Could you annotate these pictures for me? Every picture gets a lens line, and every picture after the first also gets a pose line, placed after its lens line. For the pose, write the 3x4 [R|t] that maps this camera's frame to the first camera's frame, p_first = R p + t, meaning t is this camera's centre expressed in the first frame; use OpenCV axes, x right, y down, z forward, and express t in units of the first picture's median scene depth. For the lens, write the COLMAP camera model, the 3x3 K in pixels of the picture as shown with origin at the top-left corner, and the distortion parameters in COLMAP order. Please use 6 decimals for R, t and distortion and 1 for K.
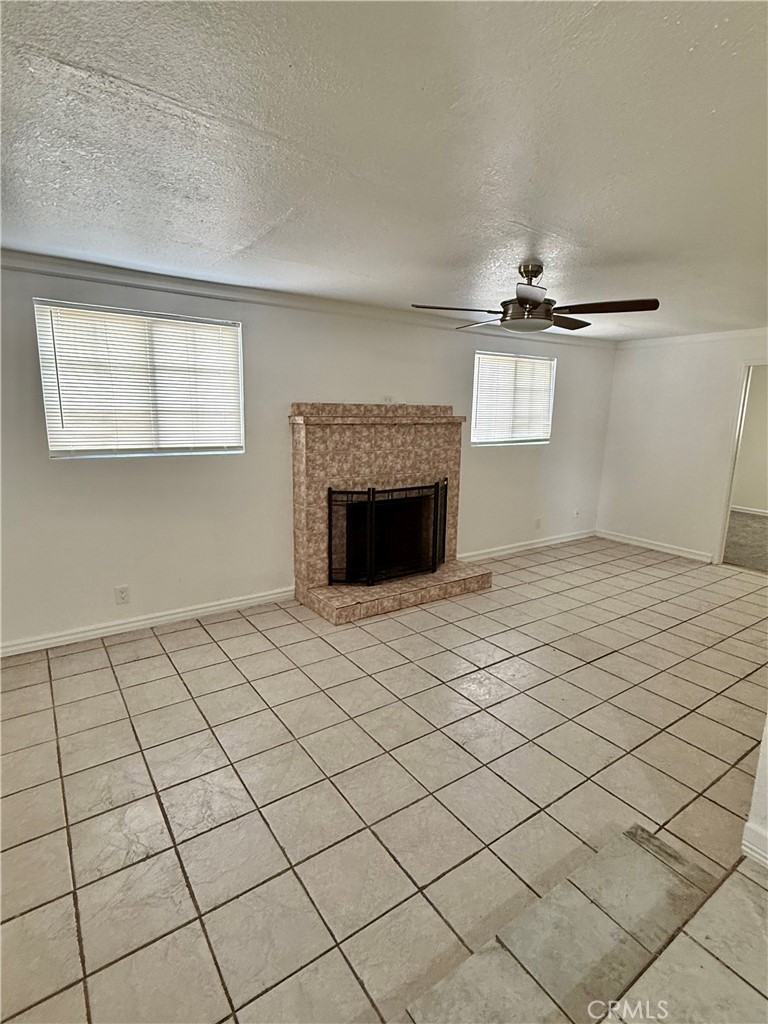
lens RADIAL K [[511.3, 0, 381.4], [0, 511.3, 506.7], [0, 0, 1]] dist [-0.001077, 0.001307]
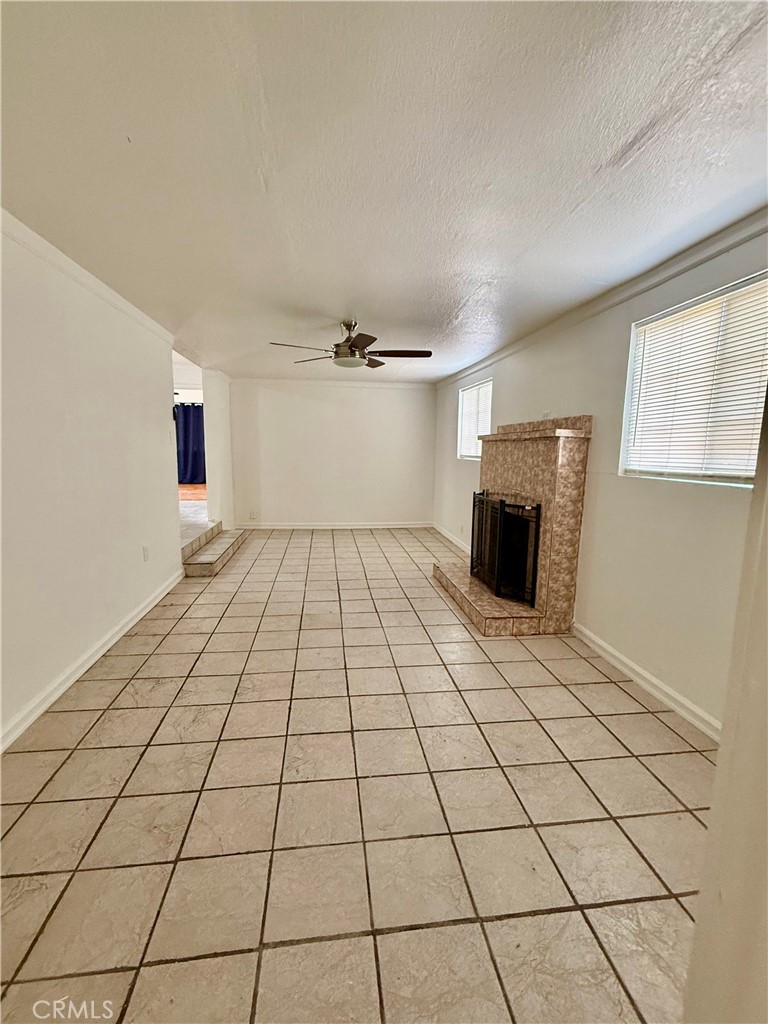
lens RADIAL K [[456.4, 0, 383.7], [0, 456.4, 513.6], [0, 0, 1]] dist [-0.000369, 0.000038]
pose [[-0.453599, 0.106096, -0.884868, 0.935790], [-0.189409, 0.958729, 0.212046, -0.157917], [0.870846, 0.263786, -0.414783, 1.143298]]
